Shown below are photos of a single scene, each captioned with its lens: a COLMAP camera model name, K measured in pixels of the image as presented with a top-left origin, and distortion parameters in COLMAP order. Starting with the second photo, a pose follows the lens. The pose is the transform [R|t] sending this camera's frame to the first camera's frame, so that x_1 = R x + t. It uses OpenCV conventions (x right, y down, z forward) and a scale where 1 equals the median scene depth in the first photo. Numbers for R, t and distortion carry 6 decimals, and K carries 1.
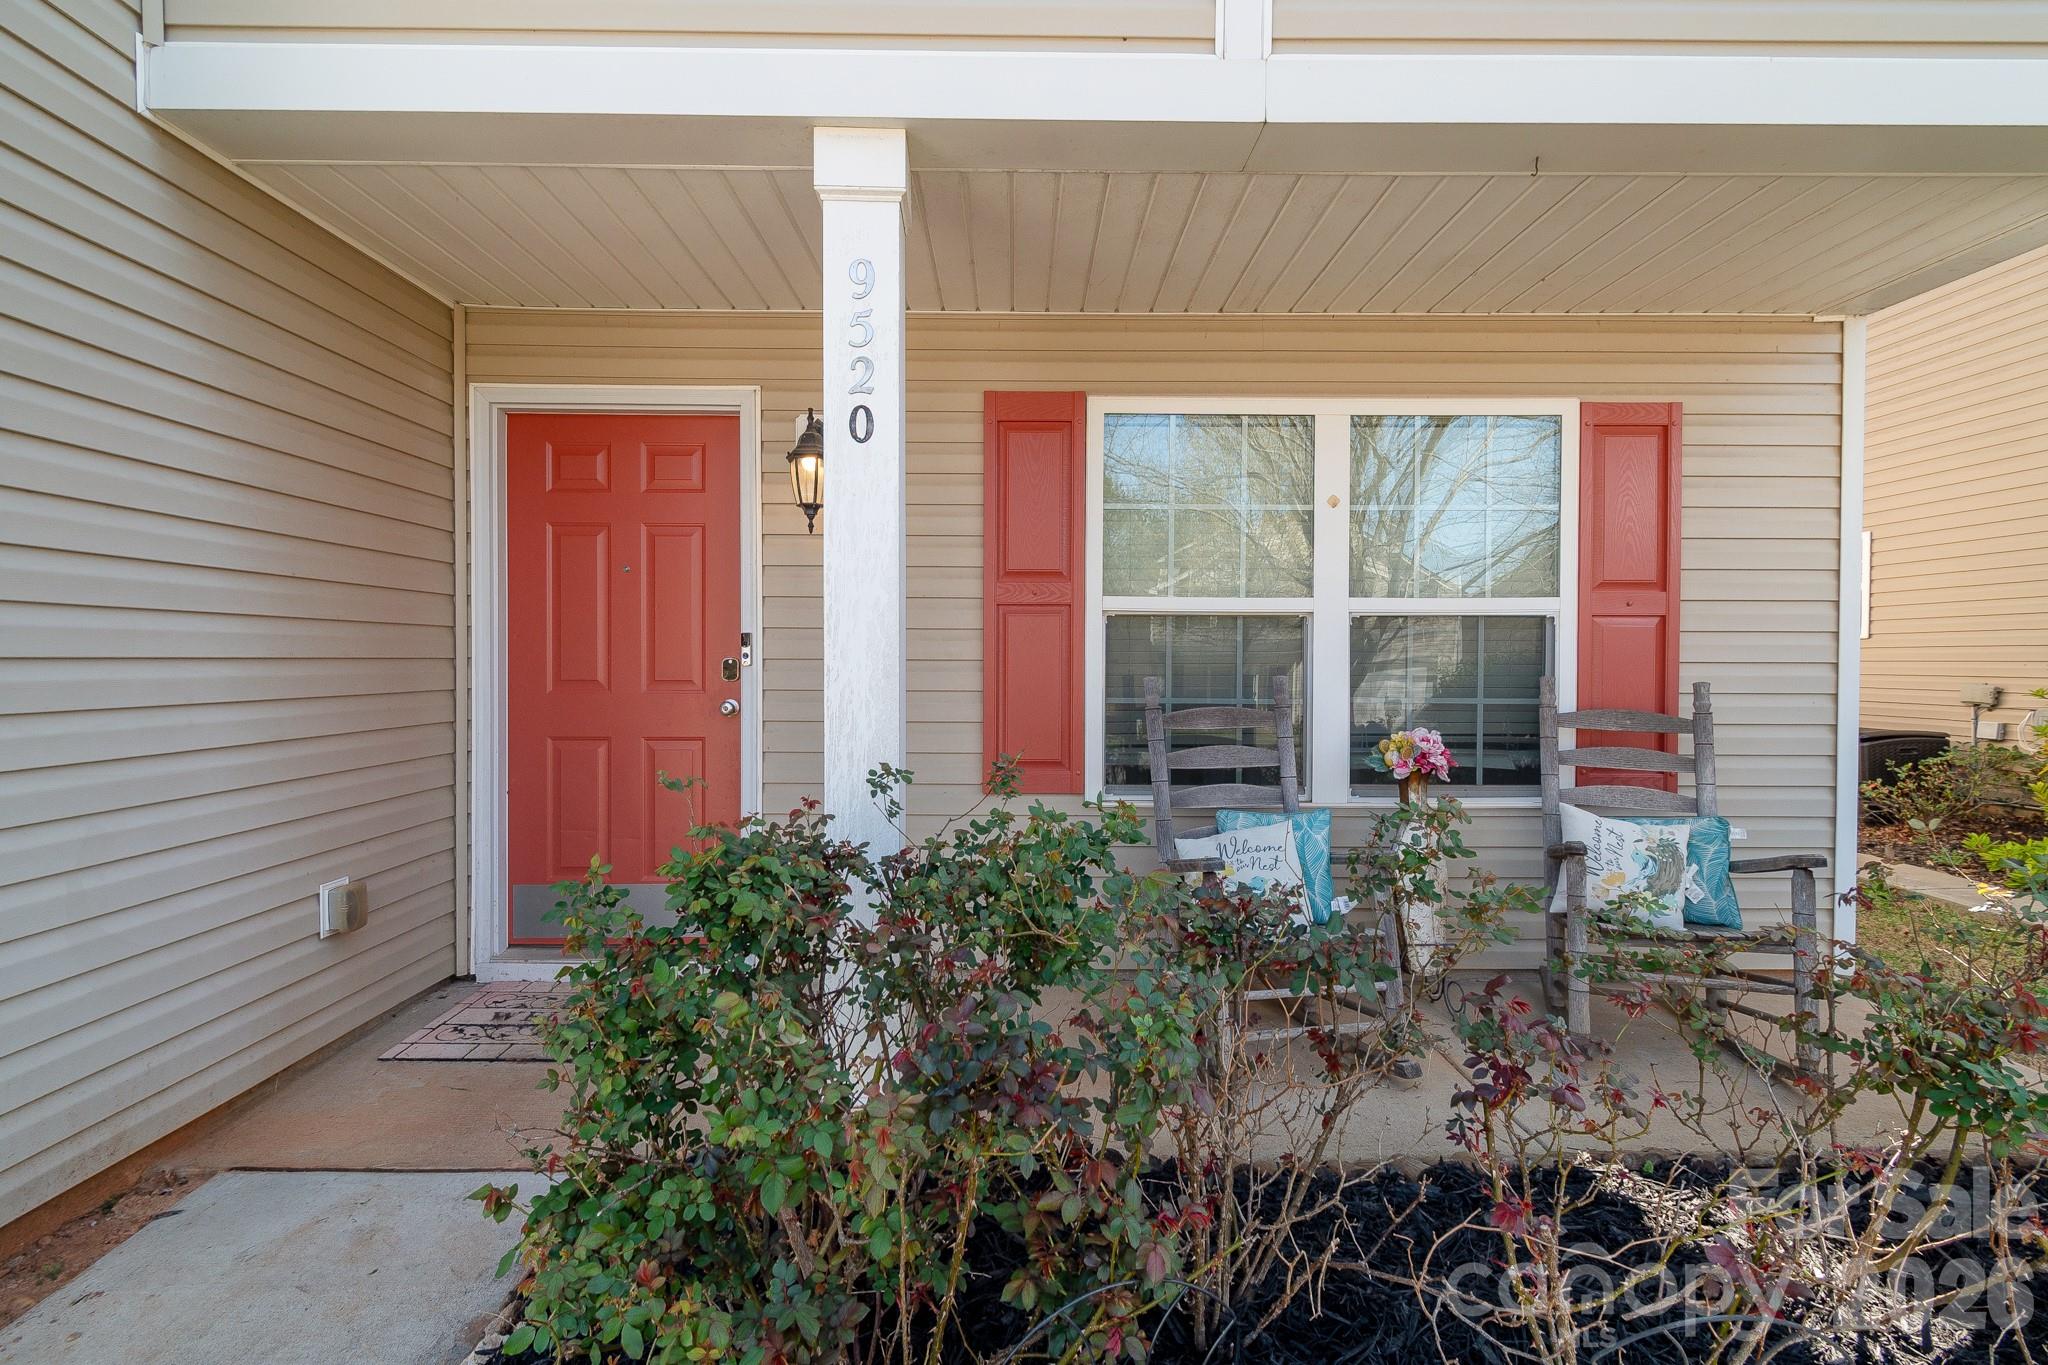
lens RADIAL K [[944.5, 0, 993.8], [0, 944.5, 669.4], [0, 0, 1]] dist [0.008214, -0.002454]
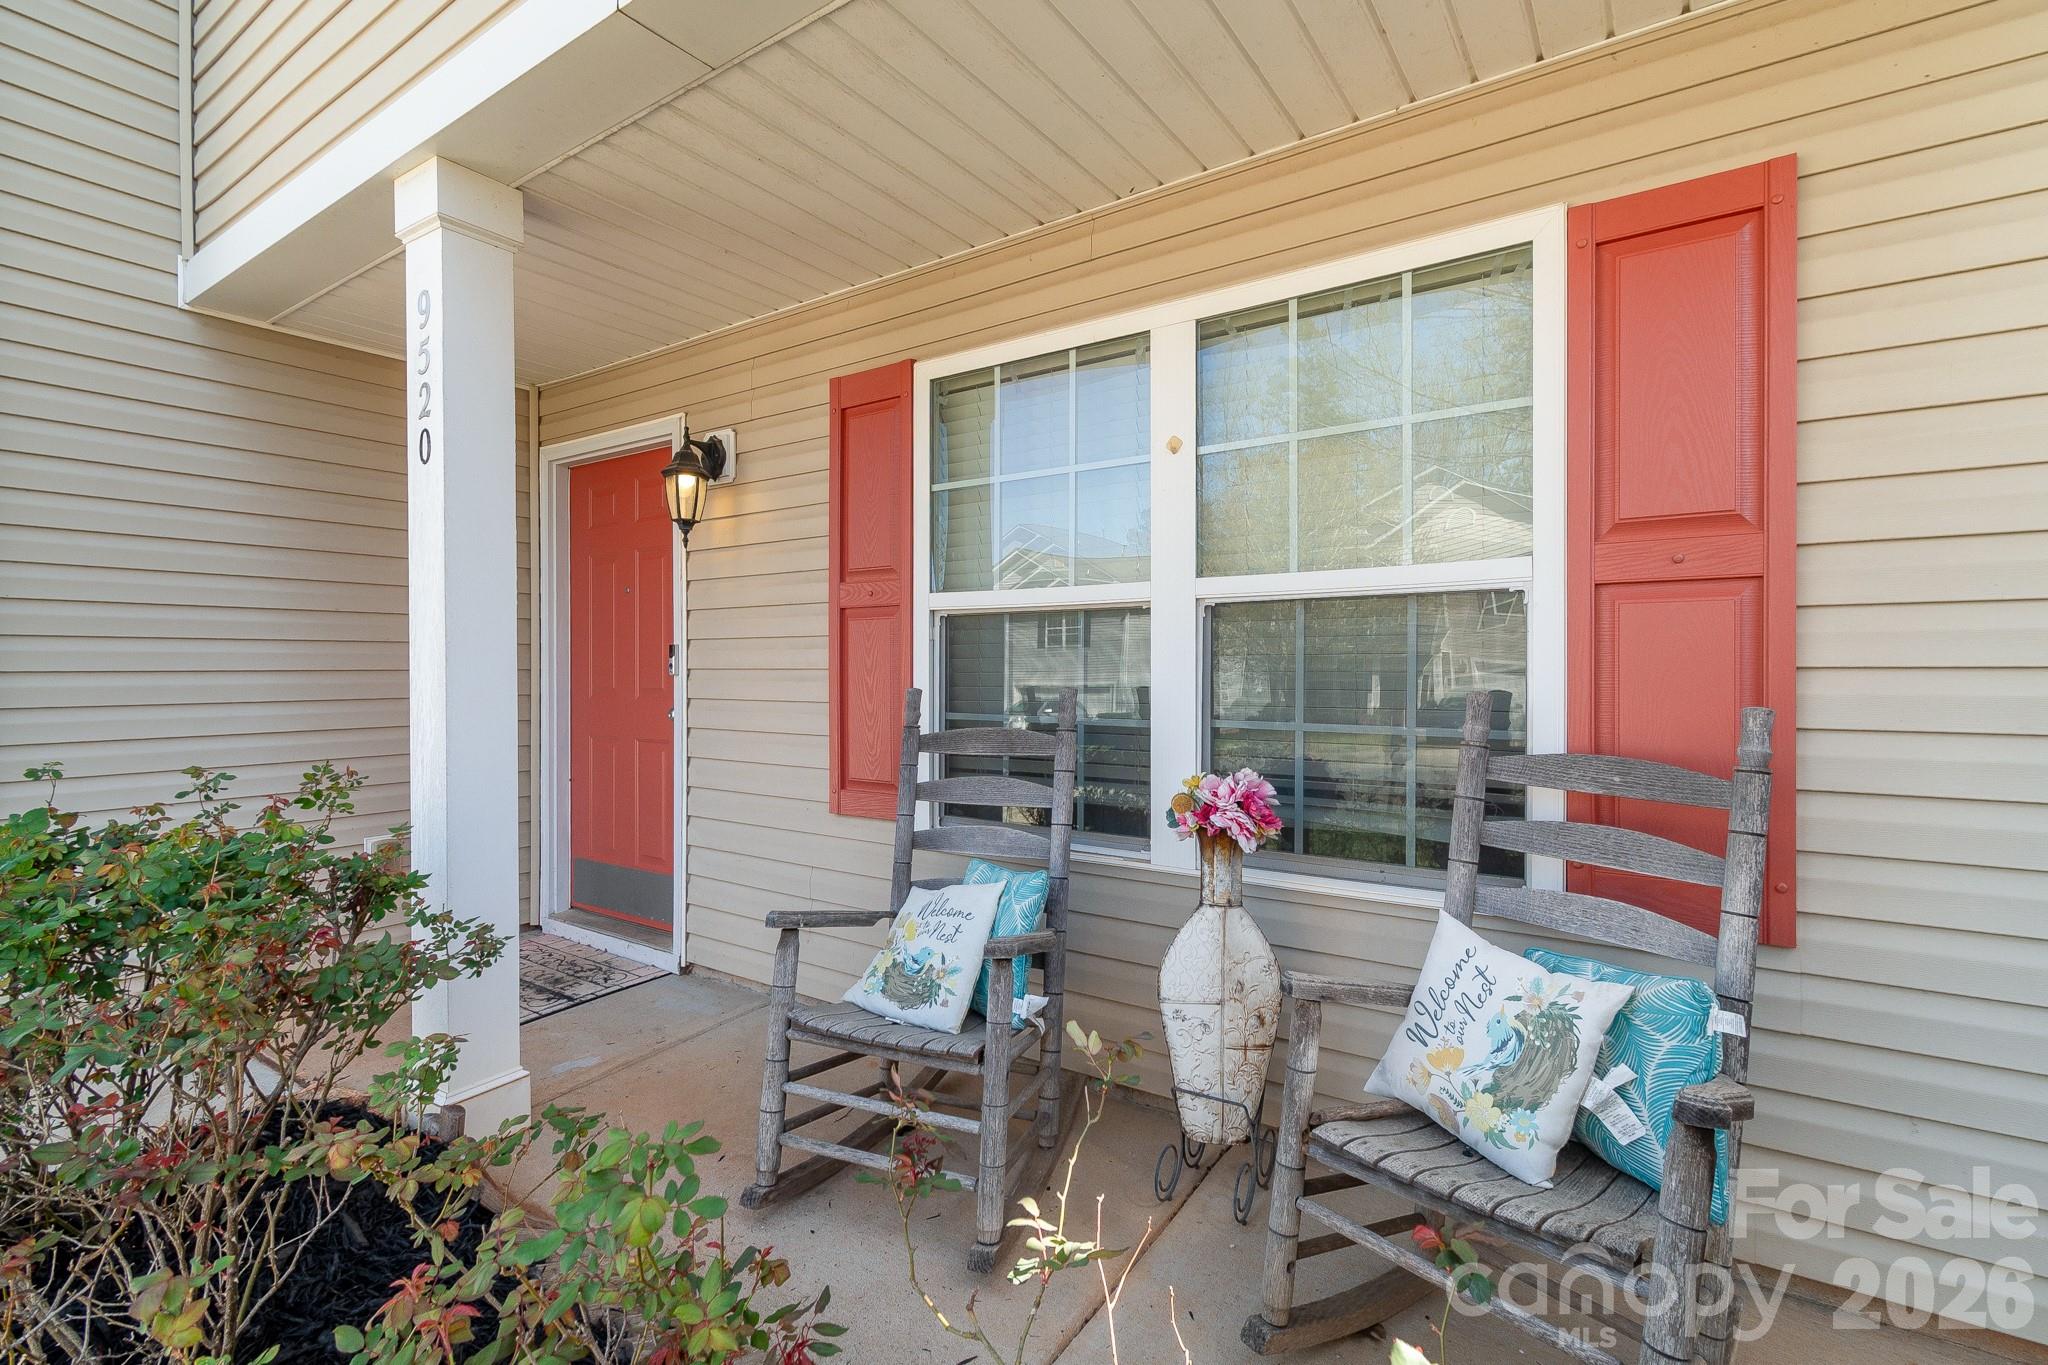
lens RADIAL K [[944.5, 0, 1026.9], [0, 944.5, 668.6], [0, 0, 1]] dist [0.008214, -0.002454]
pose [[0.818061, -0.005155, -0.575109, 0.688558], [-0.001112, 0.999944, -0.010545, -0.000742], [0.575131, 0.009266, 0.818009, 0.358147]]
